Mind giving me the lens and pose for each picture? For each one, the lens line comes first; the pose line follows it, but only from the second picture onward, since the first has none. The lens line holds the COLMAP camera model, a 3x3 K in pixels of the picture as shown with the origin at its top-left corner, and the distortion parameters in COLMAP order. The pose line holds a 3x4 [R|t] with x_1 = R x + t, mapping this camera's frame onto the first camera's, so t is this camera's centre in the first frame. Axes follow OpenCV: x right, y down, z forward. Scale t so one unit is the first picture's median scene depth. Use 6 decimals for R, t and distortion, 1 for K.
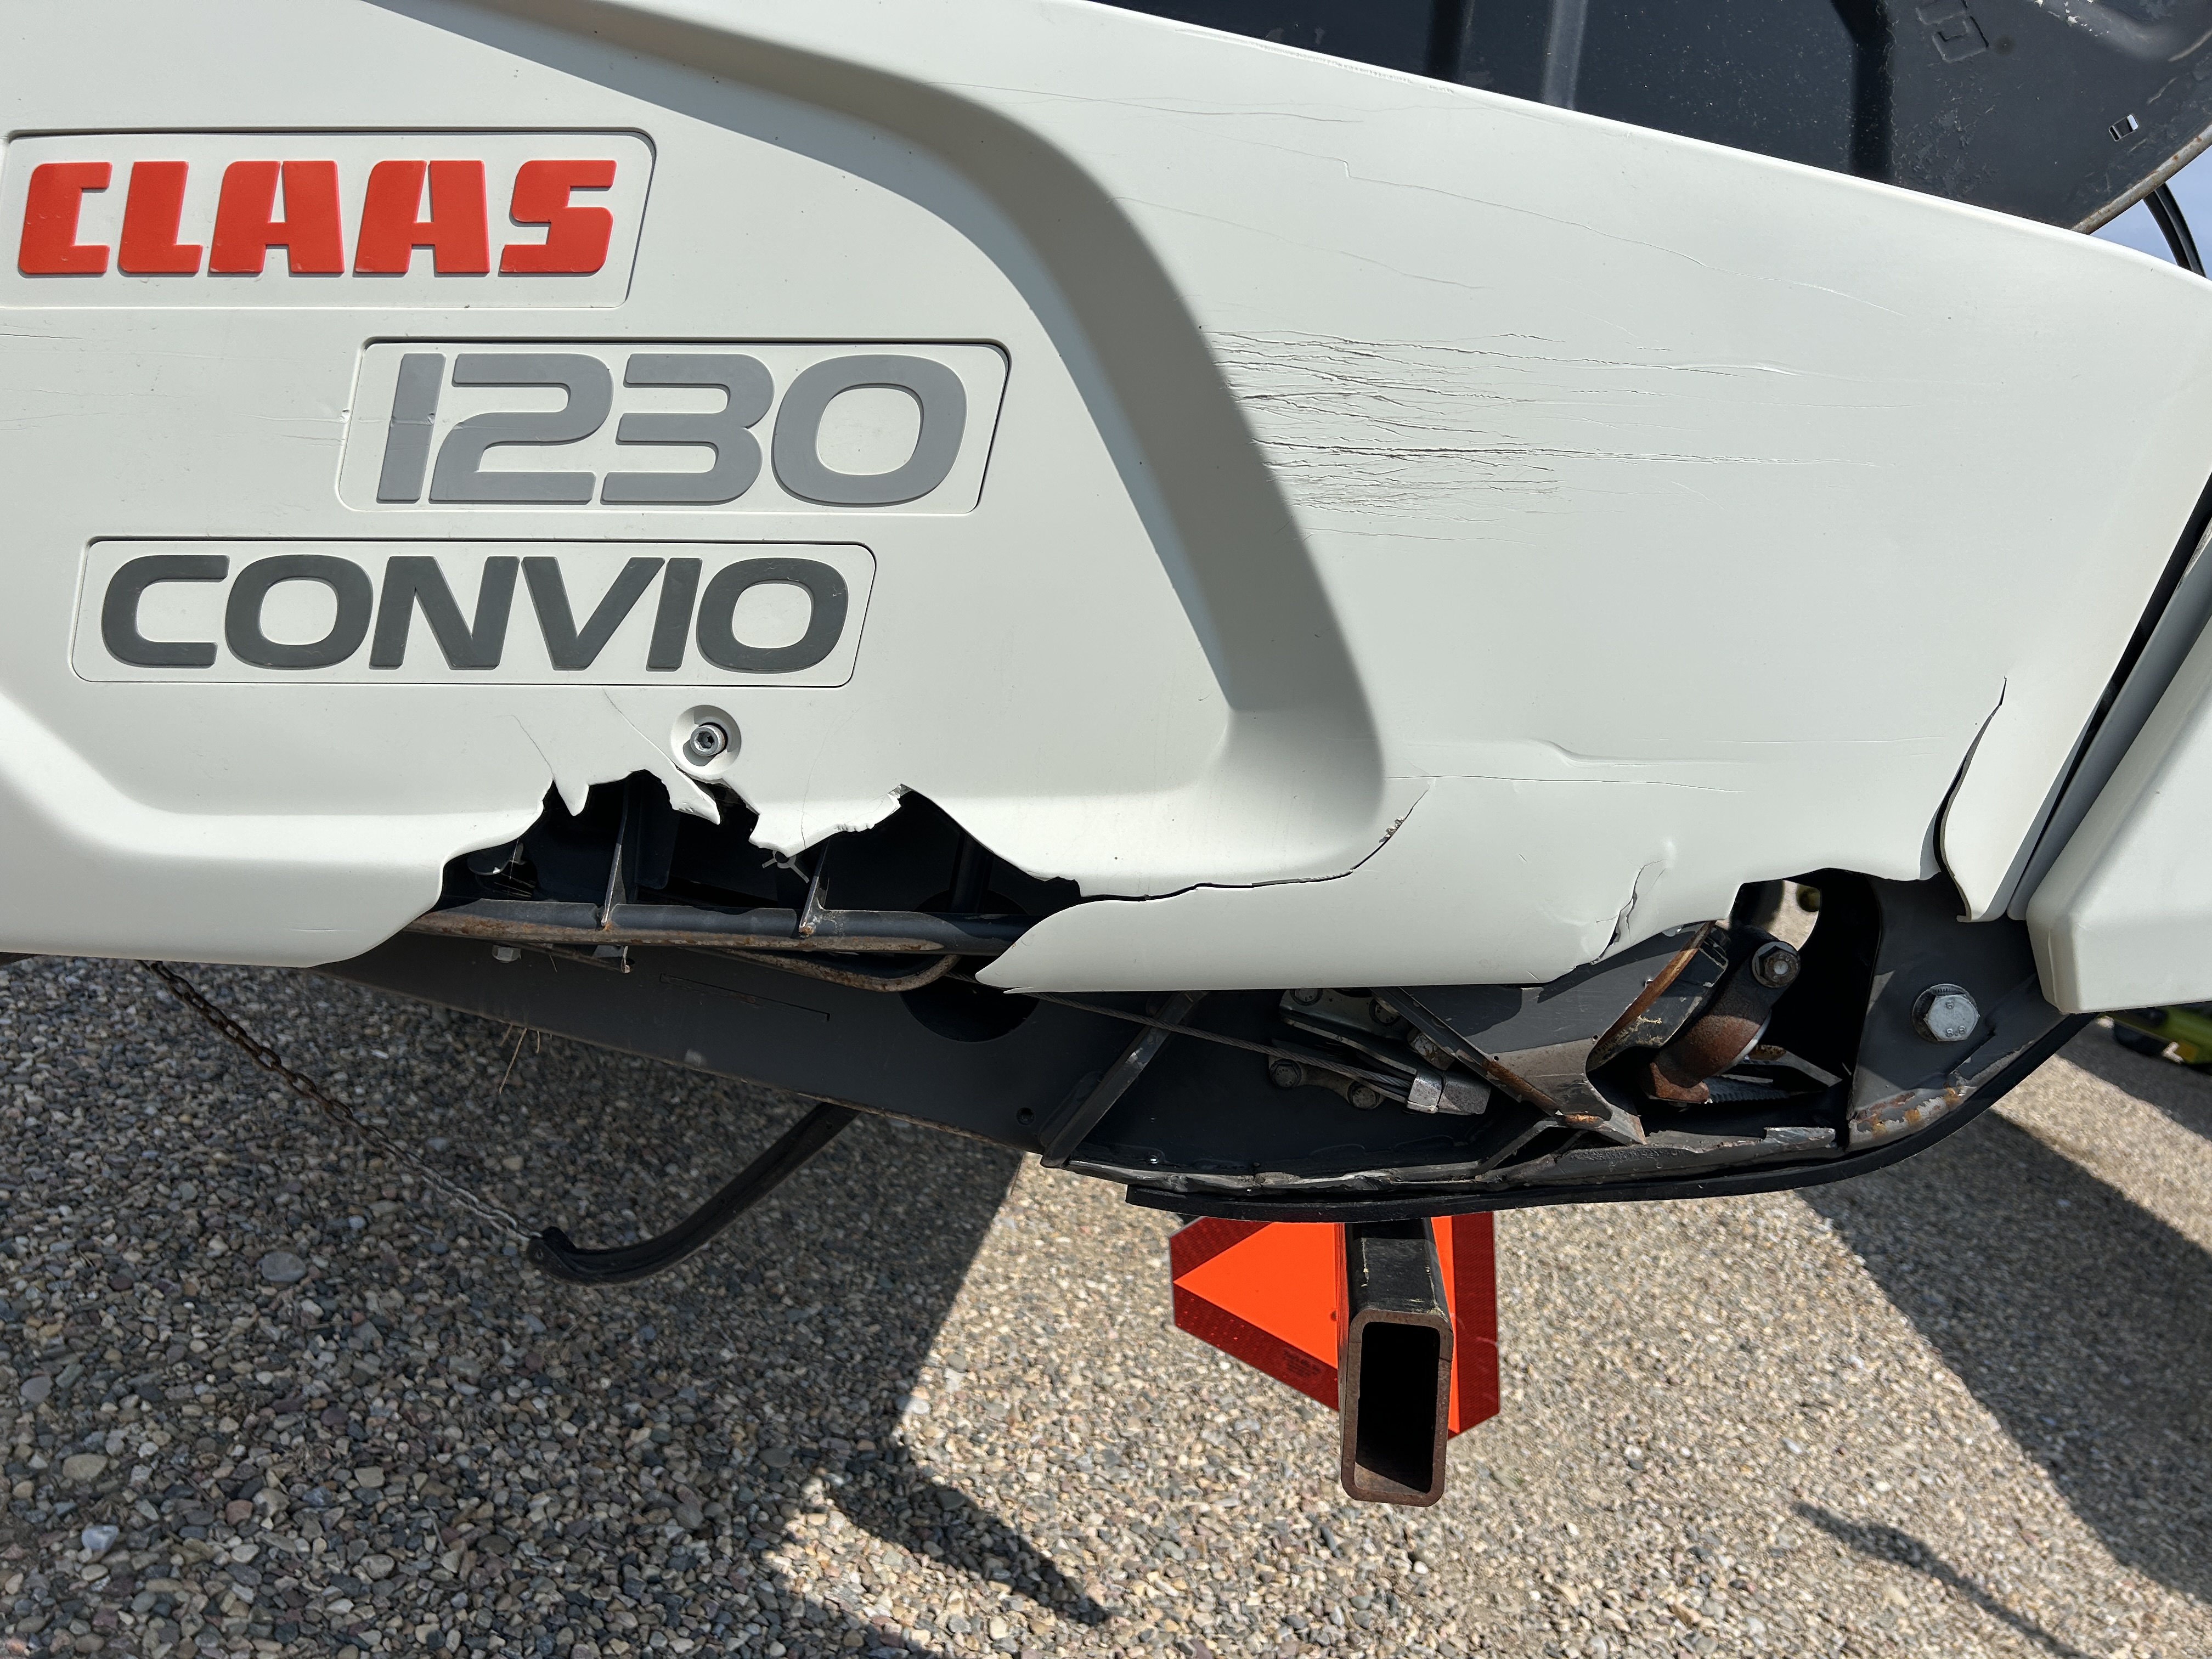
lens RADIAL K [[1673.7, 0, 1086.6], [0, 1673.7, 824.4], [0, 0, 1]] dist [0.062973, -0.071503]
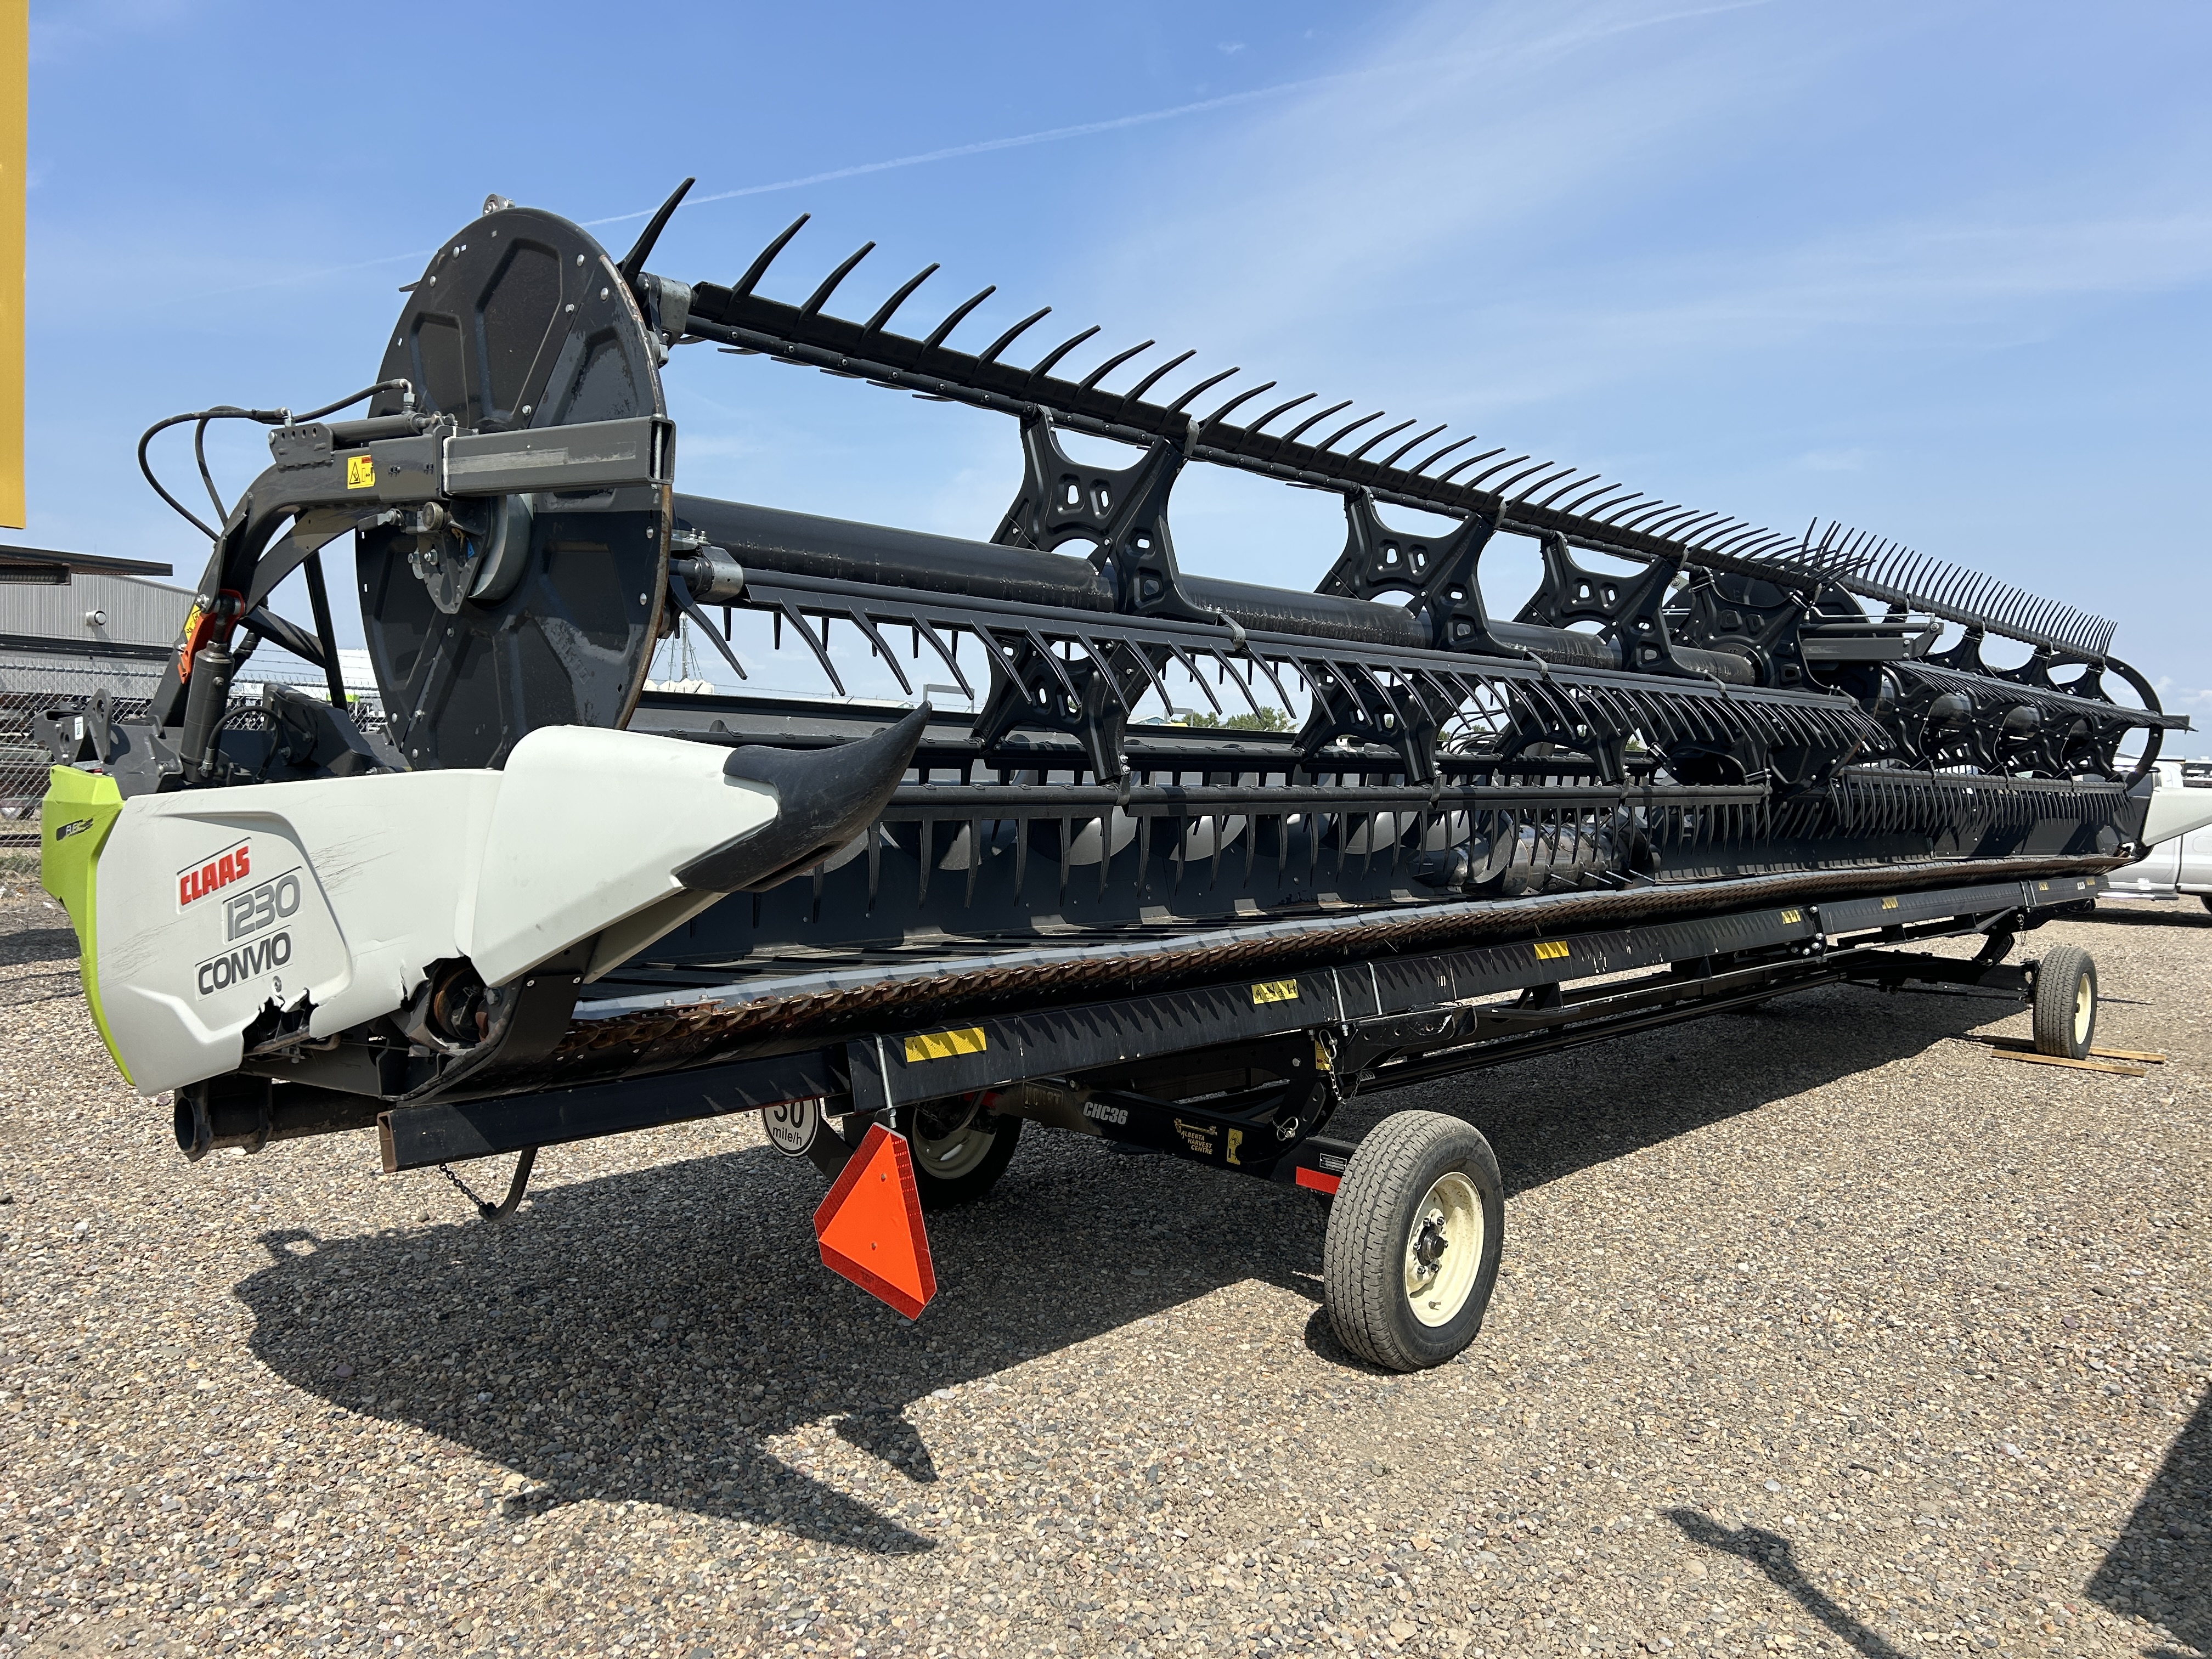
lens RADIAL K [[1673.7, 0, 1086.6], [0, 1673.7, 824.4], [0, 0, 1]] dist [0.062973, -0.071503]
pose [[0.784797, -0.242783, -0.570219, 3.460723], [0.112456, 0.960587, -0.254216, 0.773861], [0.609464, 0.135383, 0.781169, -0.892740]]
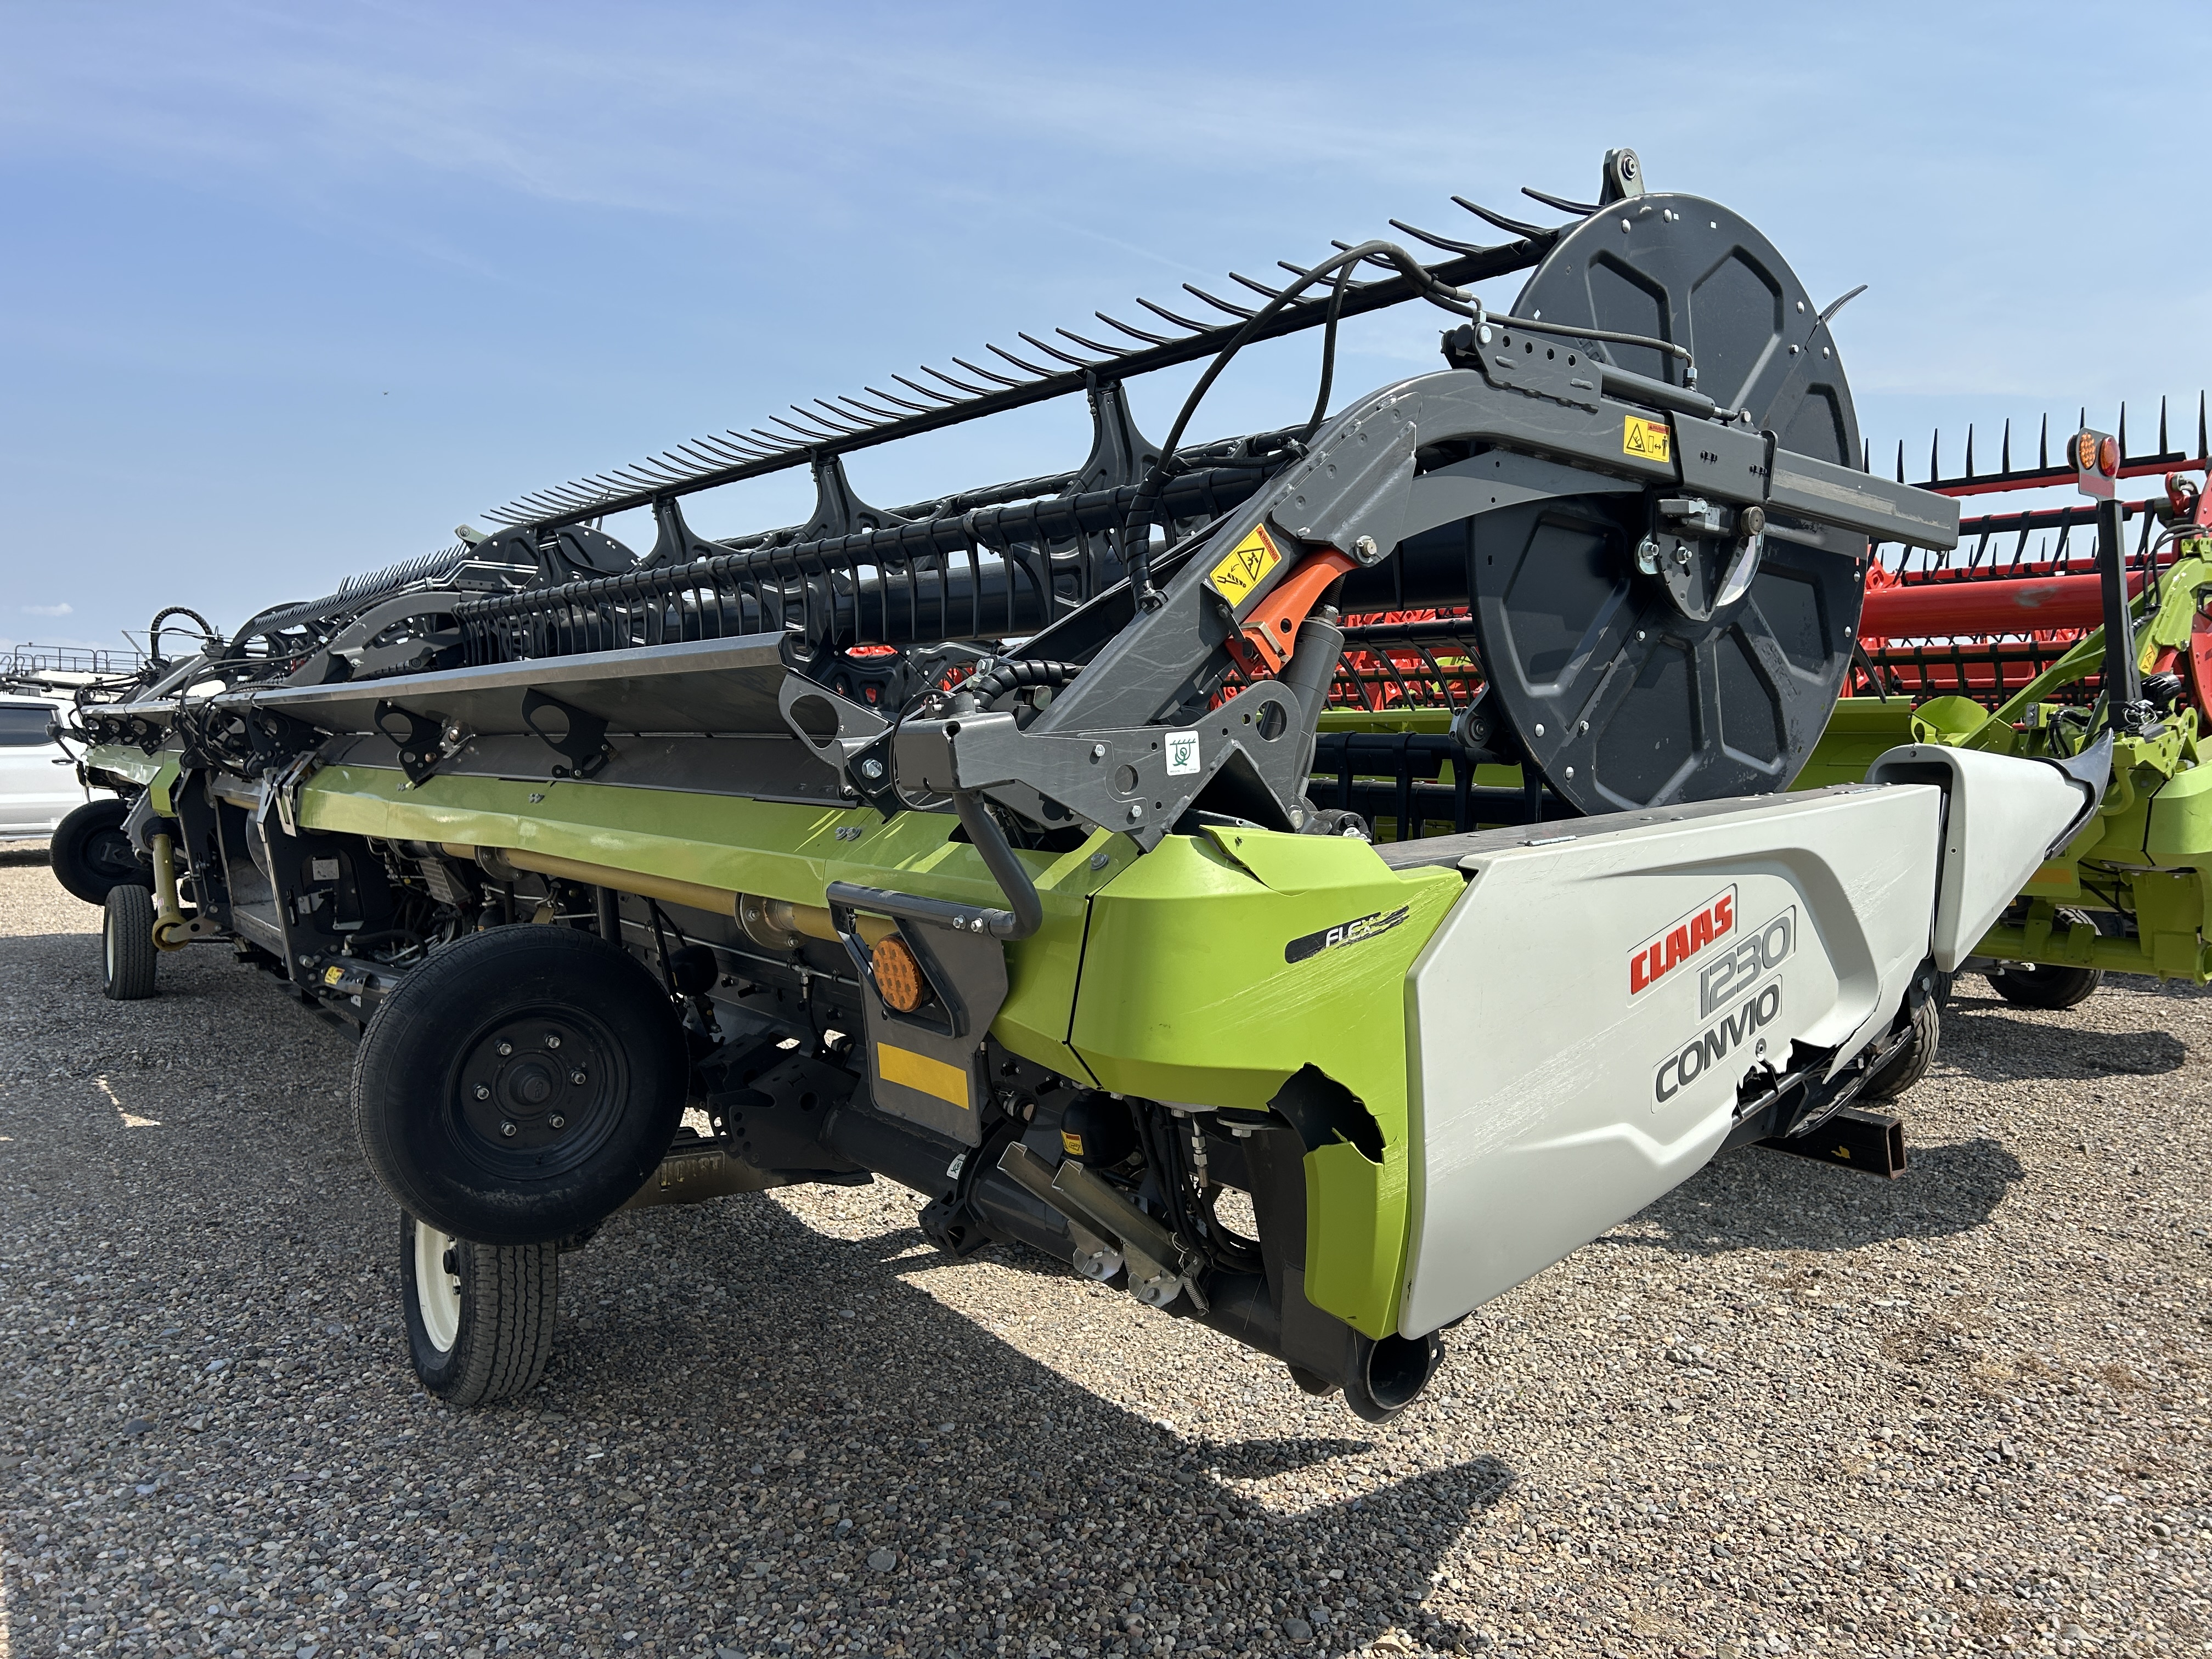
lens RADIAL K [[1672.9, 0, 1106.0], [0, 1672.9, 829.5], [0, 0, 1]] dist [0.052743, -0.044831]
pose [[0.706888, -0.311343, 0.635118, -3.067436], [0.304532, 0.944395, 0.124009, -1.244385], [-0.638412, 0.105753, 0.762395, -0.702544]]
